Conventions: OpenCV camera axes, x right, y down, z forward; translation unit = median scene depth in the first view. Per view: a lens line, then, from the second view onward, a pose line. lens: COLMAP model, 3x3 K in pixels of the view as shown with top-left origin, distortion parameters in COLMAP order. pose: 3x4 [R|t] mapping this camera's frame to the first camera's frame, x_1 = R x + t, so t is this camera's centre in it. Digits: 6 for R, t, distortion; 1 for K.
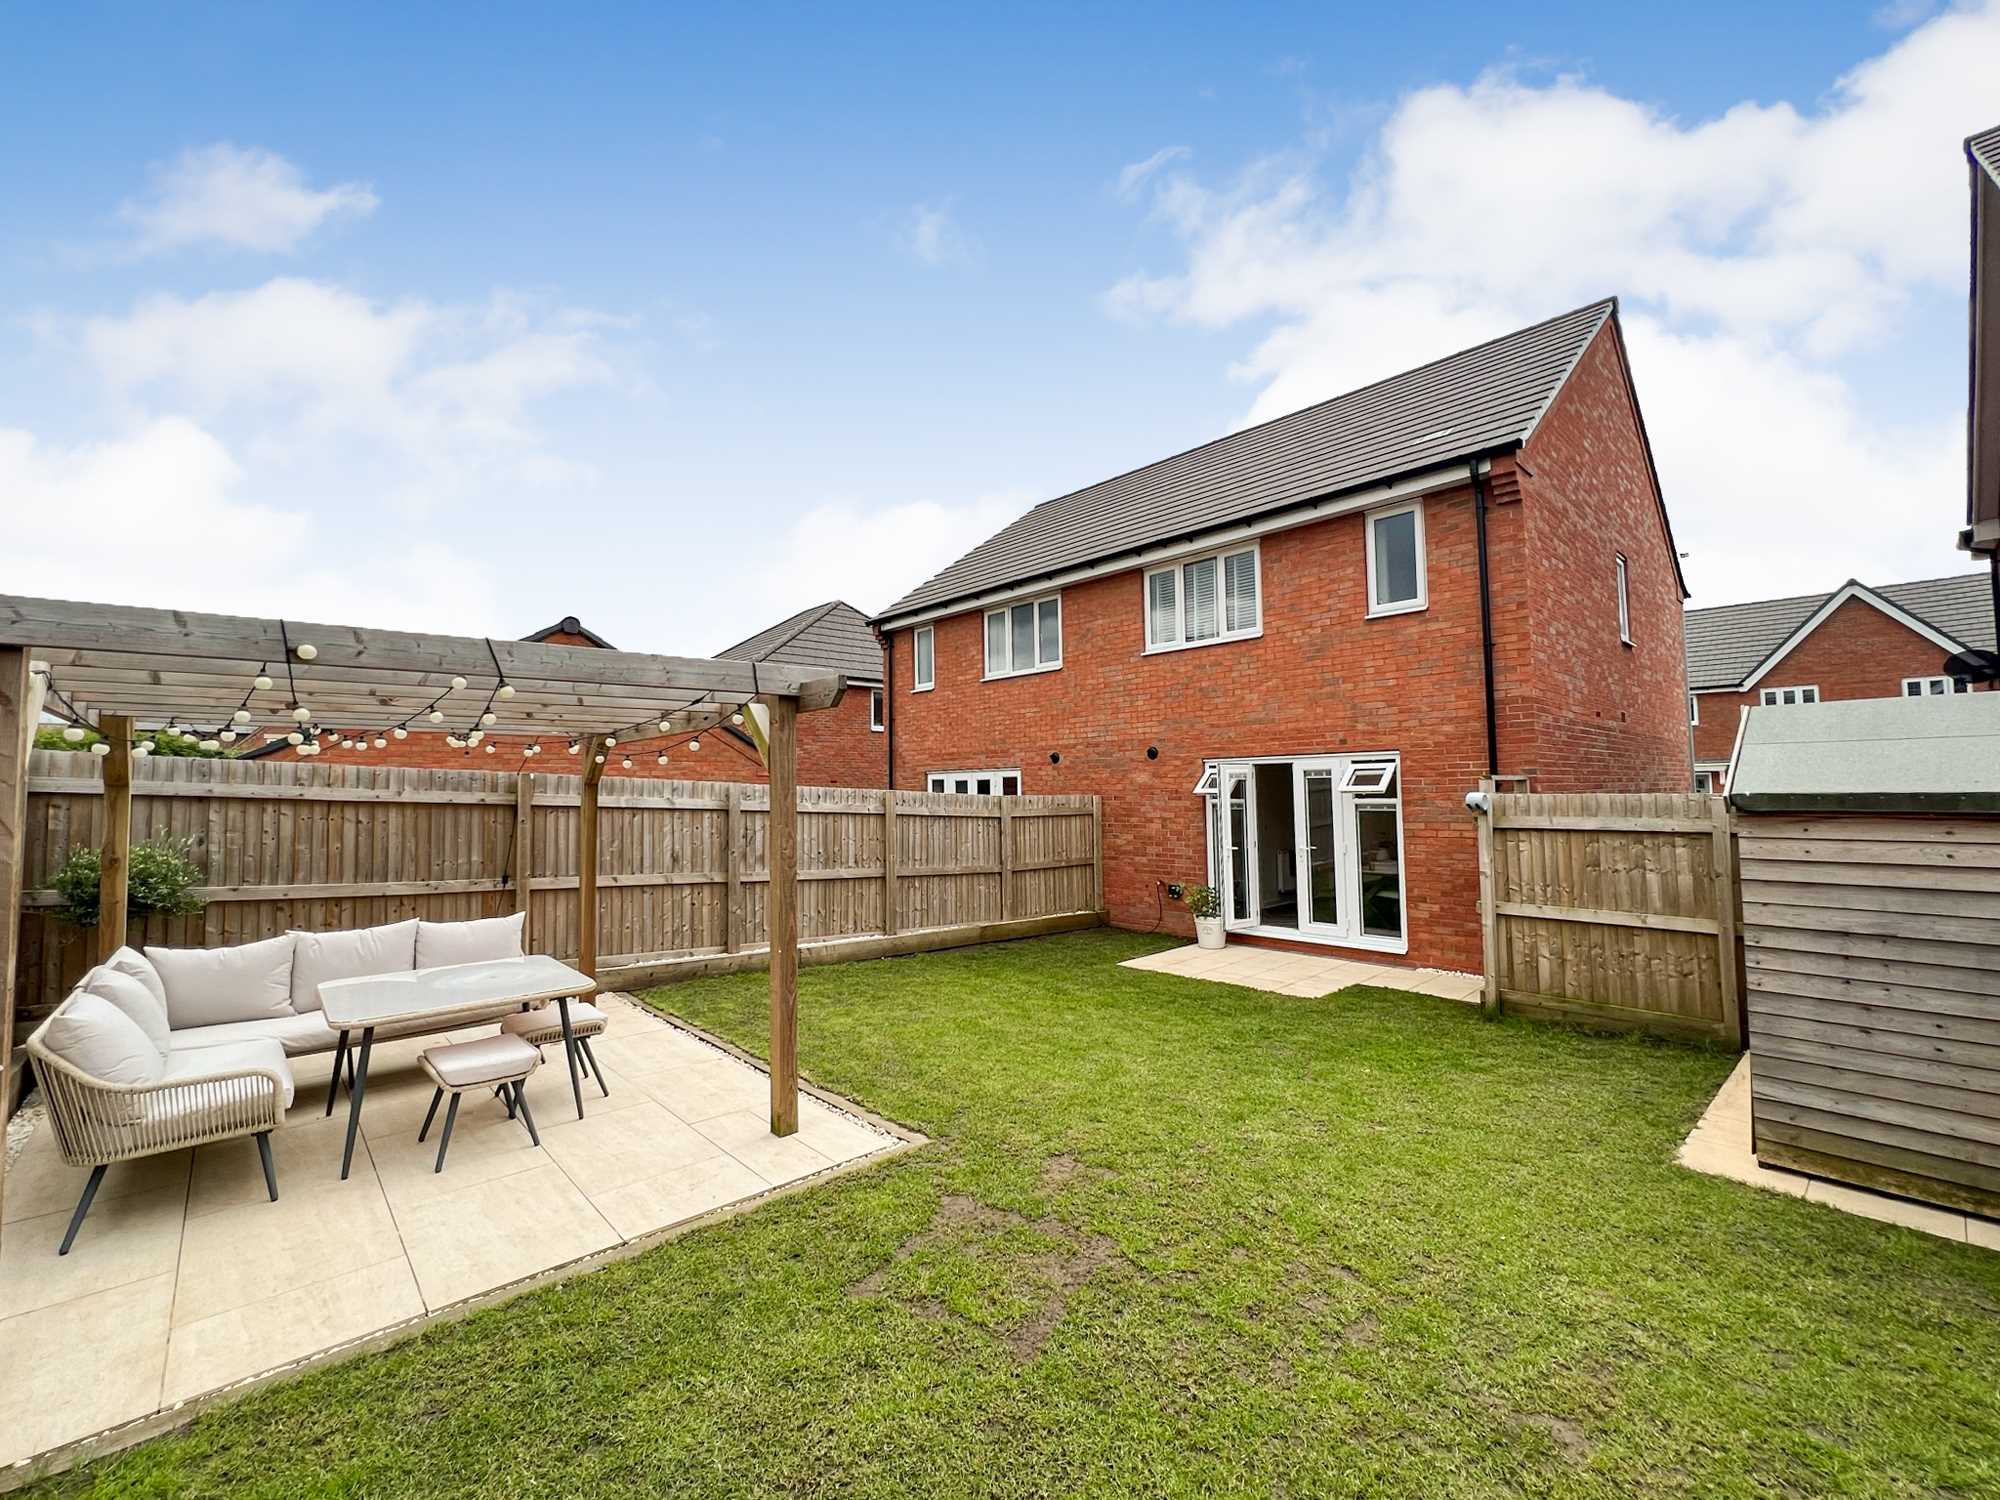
lens RADIAL K [[829.3, 0, 995.5], [0, 829.3, 748.6], [0, 0, 1]] dist [-0.001078, 0.000408]
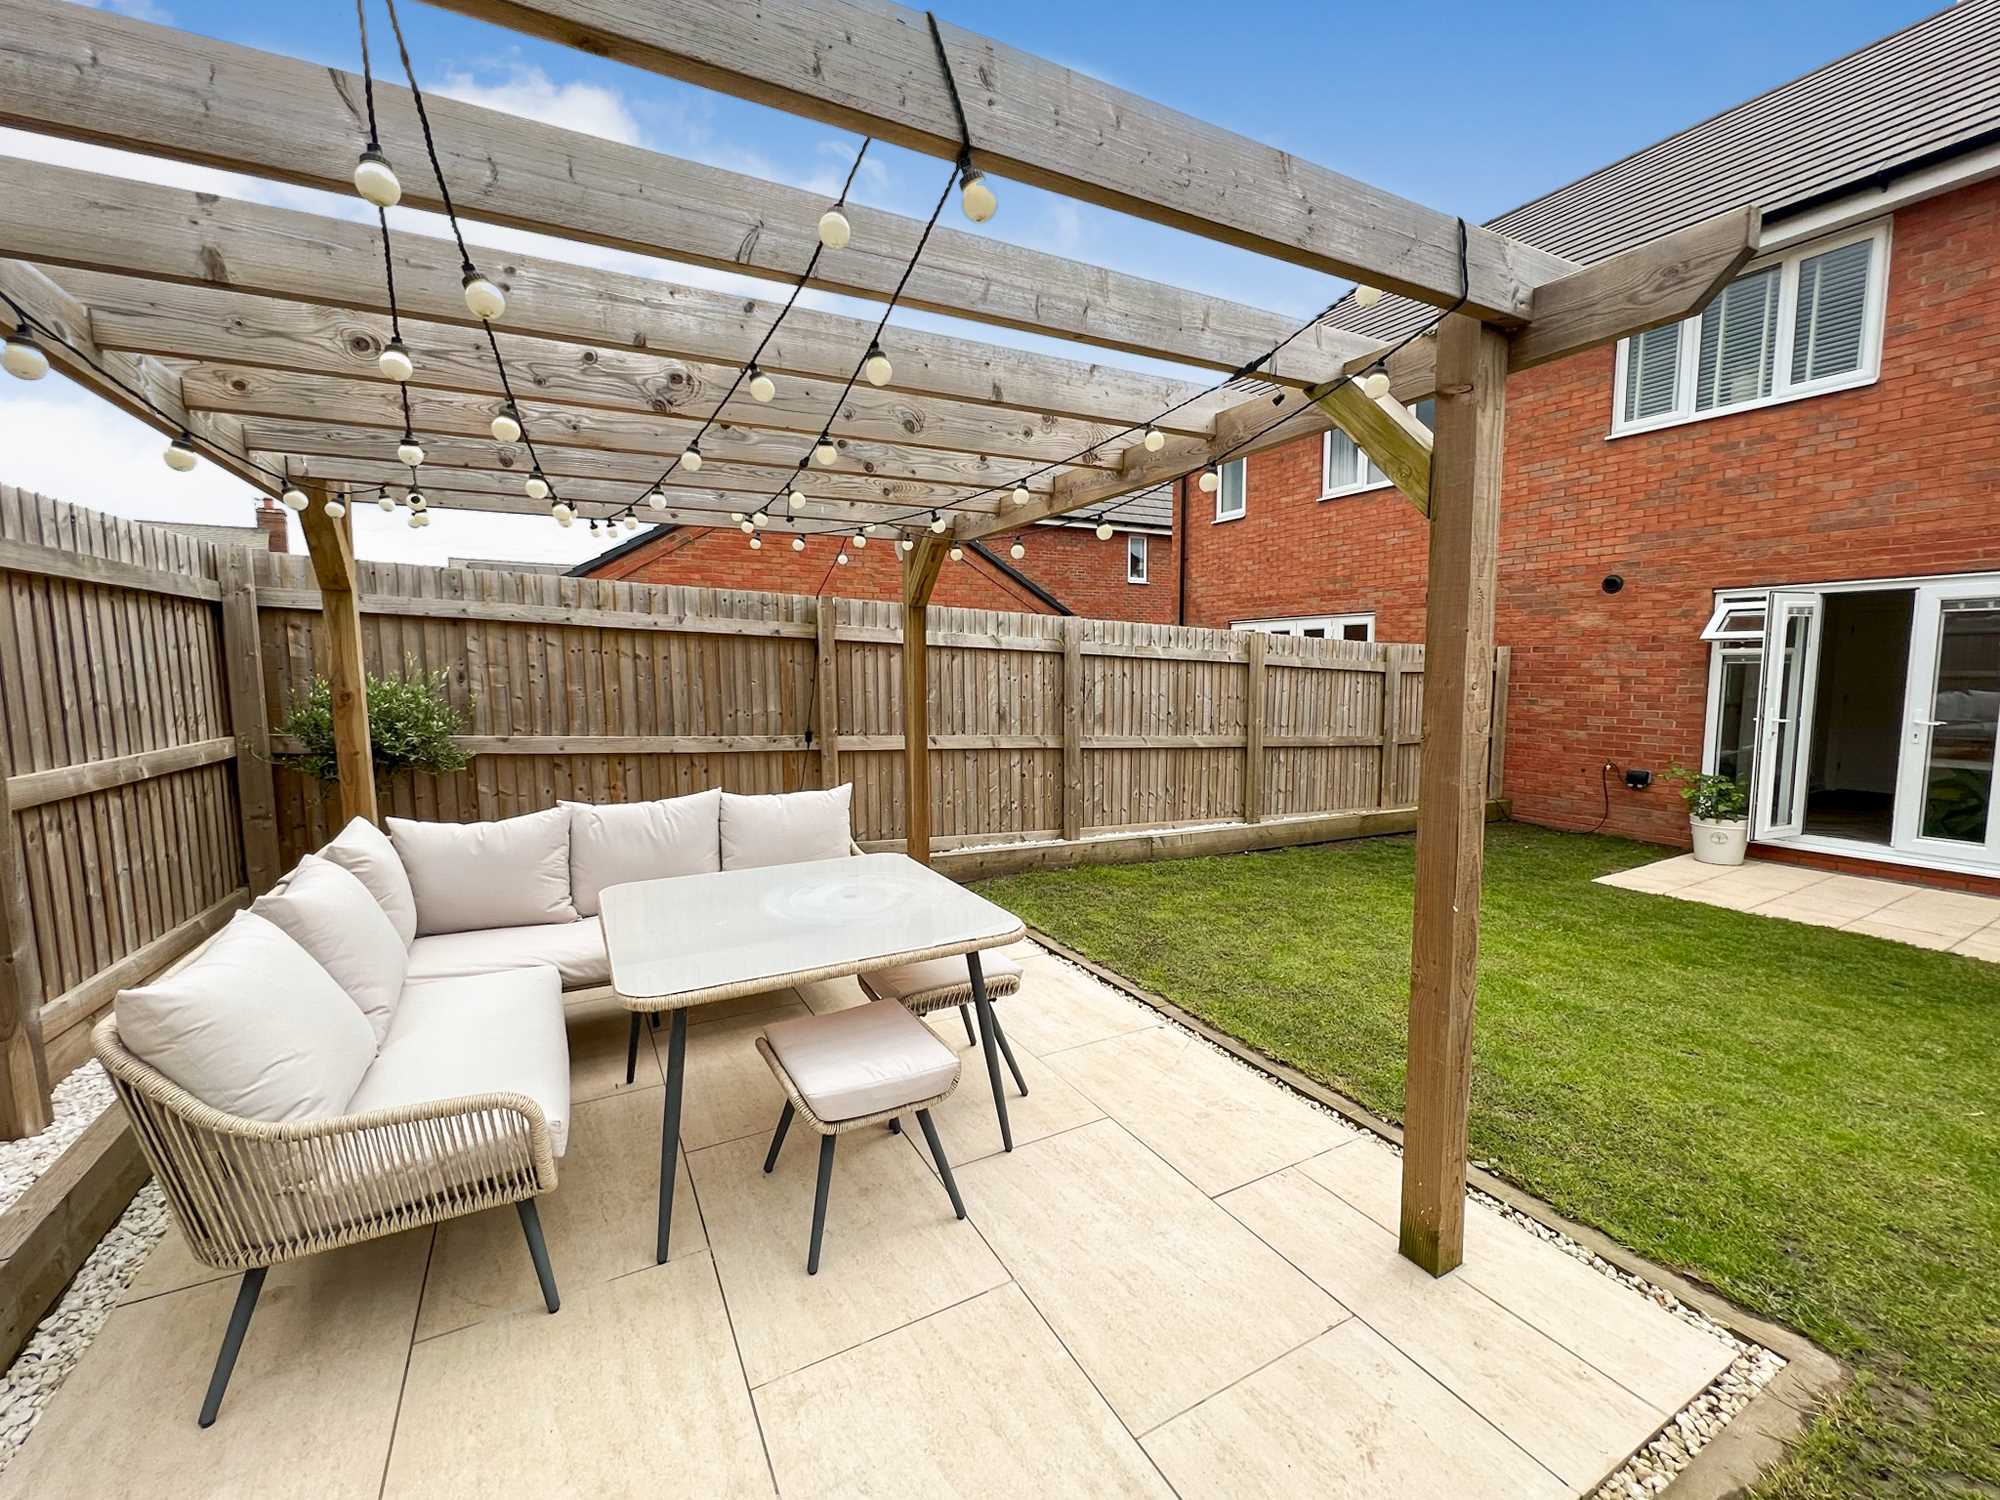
lens RADIAL K [[824.0, 0, 1000.0], [0, 824.0, 750.0], [0, 0, 1]] dist [-0.001650, -0.000008]
pose [[0.971323, 0.031801, -0.235627, -0.238194], [0.006169, 0.987311, 0.158681, 0.049977], [0.237683, -0.155584, 0.958802, 0.308537]]
